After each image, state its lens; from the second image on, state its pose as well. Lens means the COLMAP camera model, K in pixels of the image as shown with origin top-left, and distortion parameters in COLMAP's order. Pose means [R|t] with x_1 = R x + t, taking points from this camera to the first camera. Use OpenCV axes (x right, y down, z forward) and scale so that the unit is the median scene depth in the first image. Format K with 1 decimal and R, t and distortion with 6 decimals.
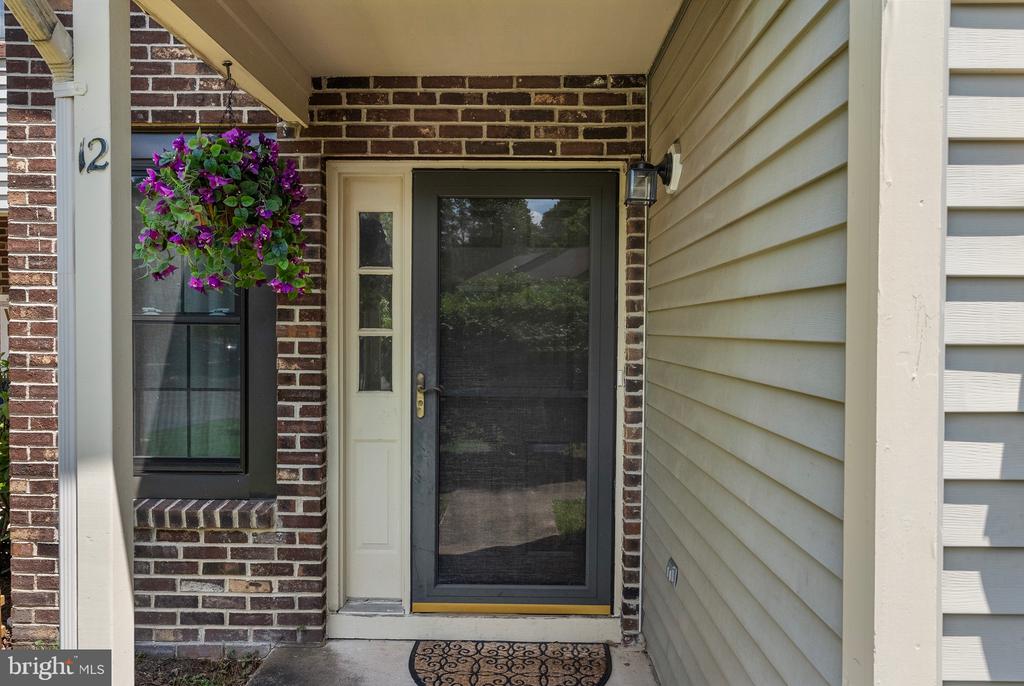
lens RADIAL K [[687.0, 0, 513.4], [0, 687.0, 344.6], [0, 0, 1]] dist [0.004630, 0.003068]
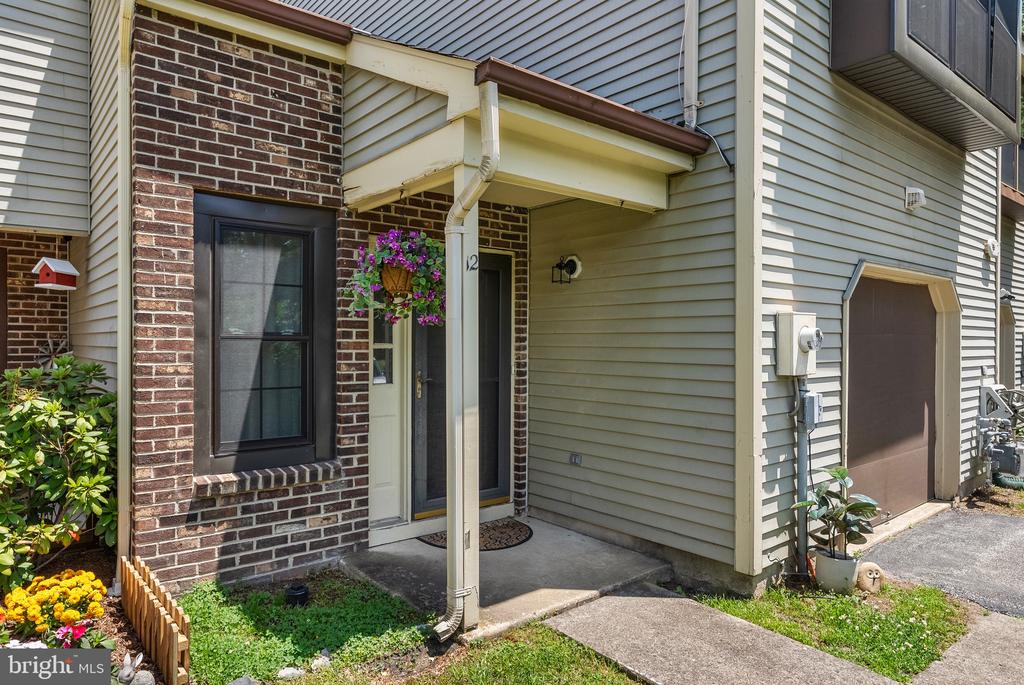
lens RADIAL K [[640.7, 0, 512.9], [0, 640.7, 342.7], [0, 0, 1]] dist [0.008780, -0.000114]
pose [[0.763376, -0.004509, 0.645939, -0.956222], [0.015418, 0.999818, -0.011241, -0.004484], [-0.645771, 0.018540, 0.763306, -0.304346]]
